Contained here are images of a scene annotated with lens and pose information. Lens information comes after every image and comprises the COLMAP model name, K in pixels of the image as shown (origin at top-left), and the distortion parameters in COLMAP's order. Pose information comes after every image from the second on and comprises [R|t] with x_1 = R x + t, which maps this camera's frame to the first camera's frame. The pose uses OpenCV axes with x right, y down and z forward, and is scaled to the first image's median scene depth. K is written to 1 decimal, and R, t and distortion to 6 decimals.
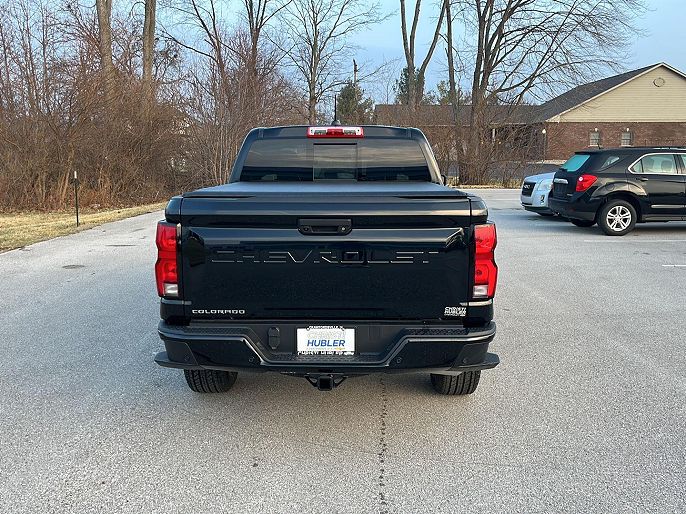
lens RADIAL K [[625.1, 0, 343.0], [0, 625.1, 256.9], [0, 0, 1]] dist [0.029659, 0.000000]
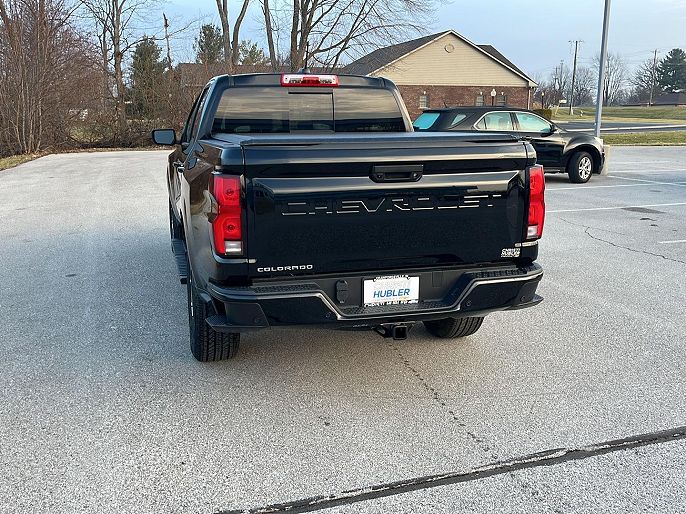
lens RADIAL K [[625.1, 0, 342.4], [0, 625.1, 256.4], [0, 0, 1]] dist [0.029659, 0.000000]
pose [[0.962425, -0.062223, 0.264324, -0.360907], [0.046368, 0.996754, 0.065813, 0.012086], [-0.267561, -0.051084, 0.962186, 0.078409]]
